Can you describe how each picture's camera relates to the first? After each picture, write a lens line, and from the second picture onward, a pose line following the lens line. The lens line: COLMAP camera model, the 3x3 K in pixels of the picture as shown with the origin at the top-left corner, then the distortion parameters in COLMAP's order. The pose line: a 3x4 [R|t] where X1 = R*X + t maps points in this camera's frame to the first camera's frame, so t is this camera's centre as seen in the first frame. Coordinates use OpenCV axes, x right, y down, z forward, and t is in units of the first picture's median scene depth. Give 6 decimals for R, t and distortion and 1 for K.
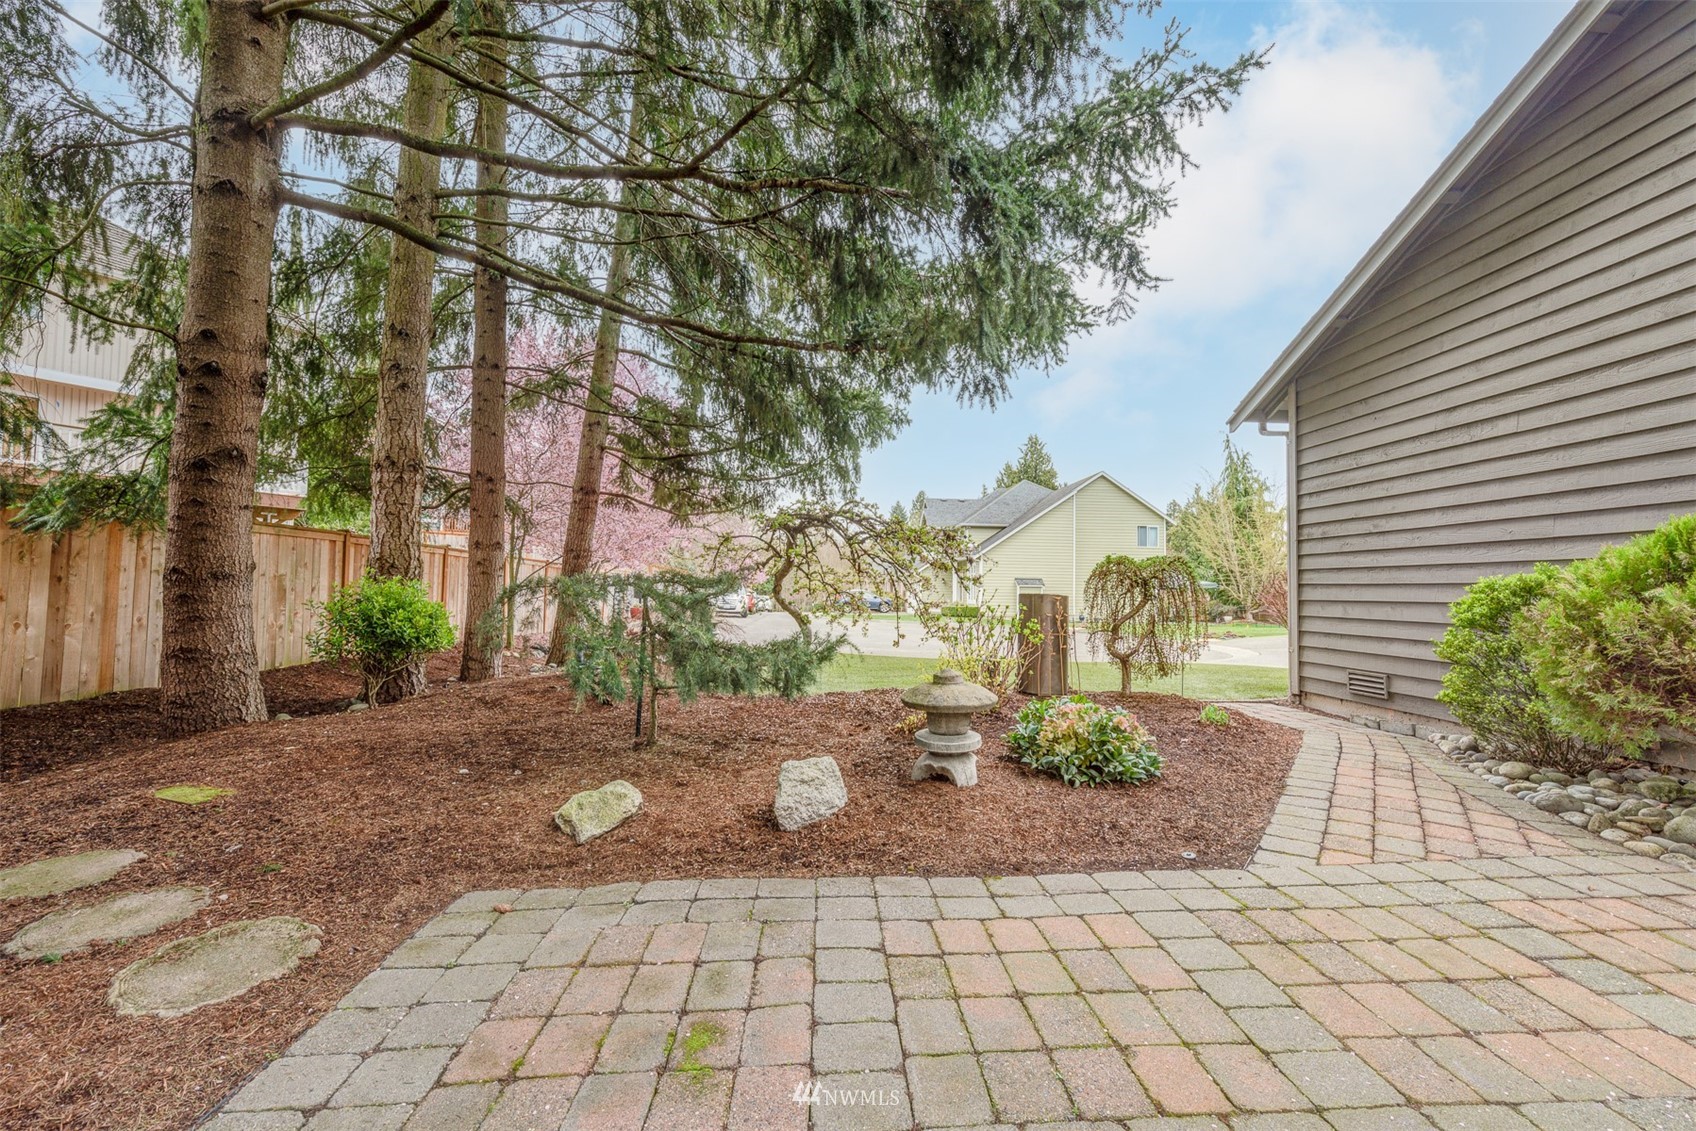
lens RADIAL K [[662.9, 0, 854.0], [0, 662.9, 564.8], [0, 0, 1]] dist [0.006952, -0.001001]
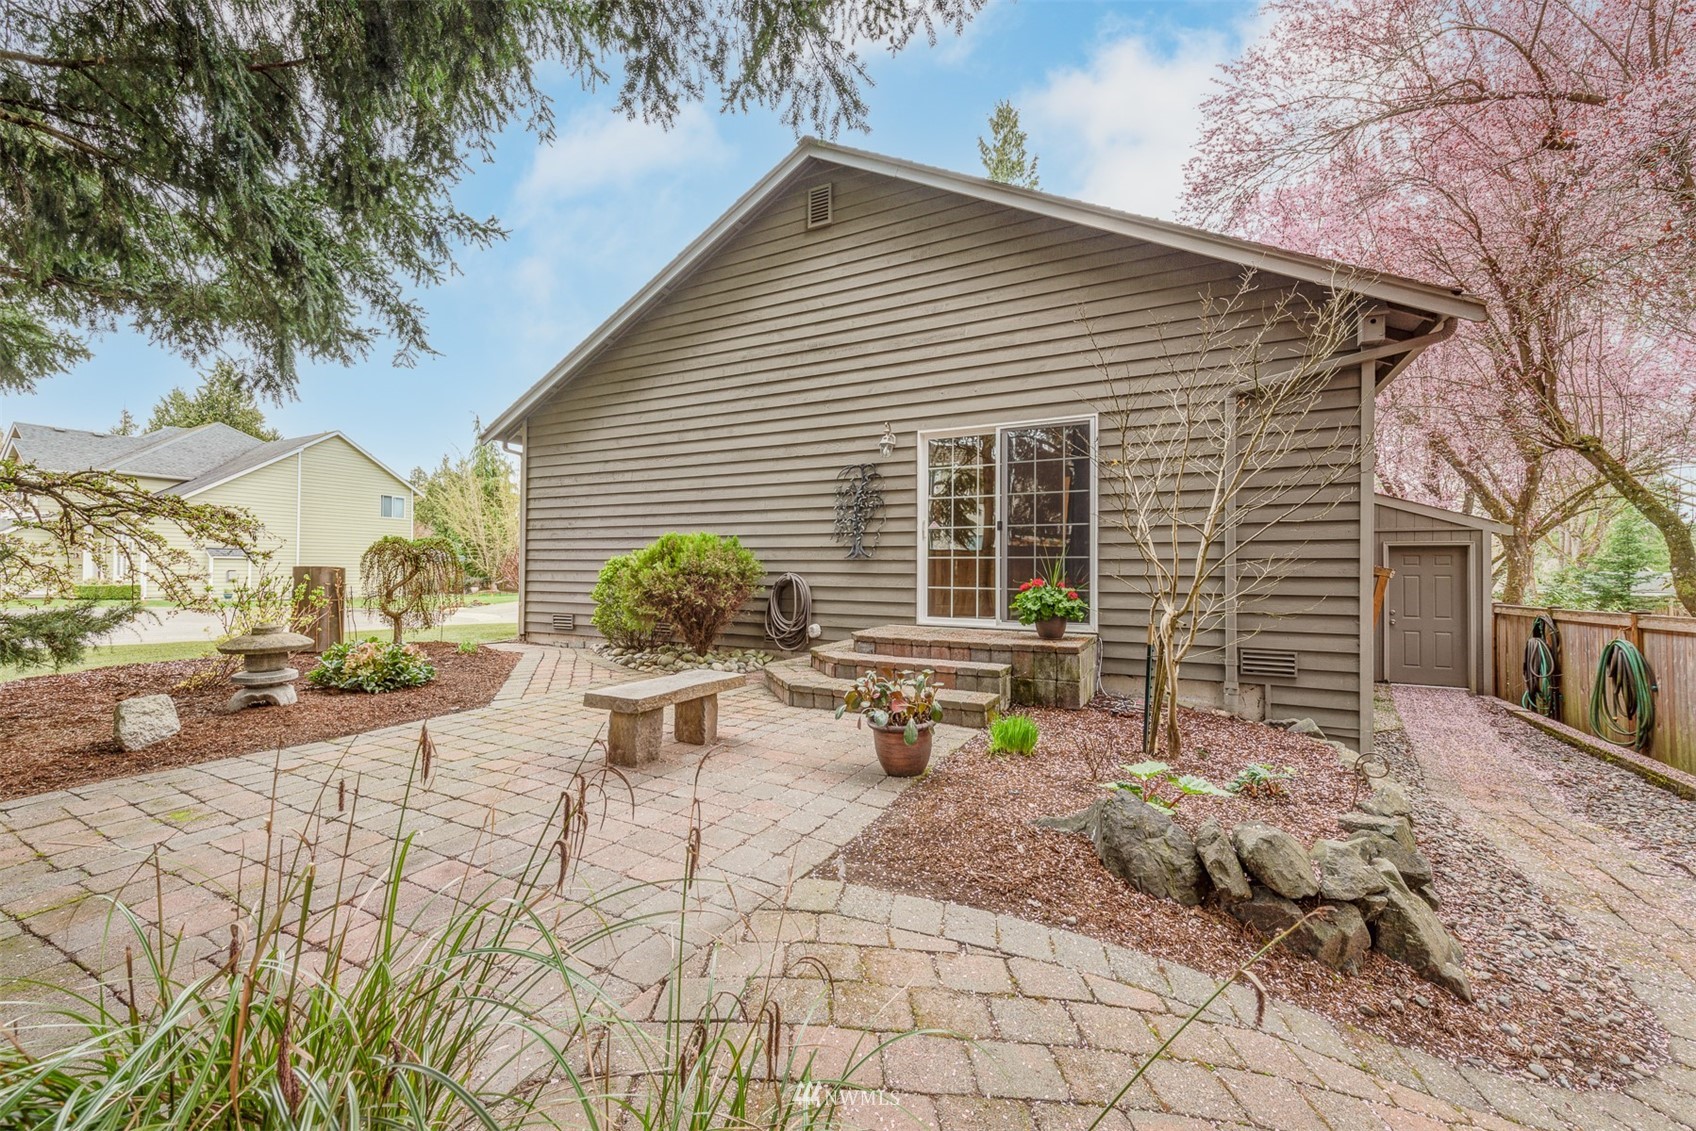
lens RADIAL K [[662.9, 0, 851.2], [0, 662.9, 564.7], [0, 0, 1]] dist [0.006952, -0.001001]
pose [[0.516176, -0.000929, 0.856482, -0.235506], [-0.033891, 0.999194, 0.021509, -0.016197], [-0.855812, -0.040130, 0.515729, -0.405172]]
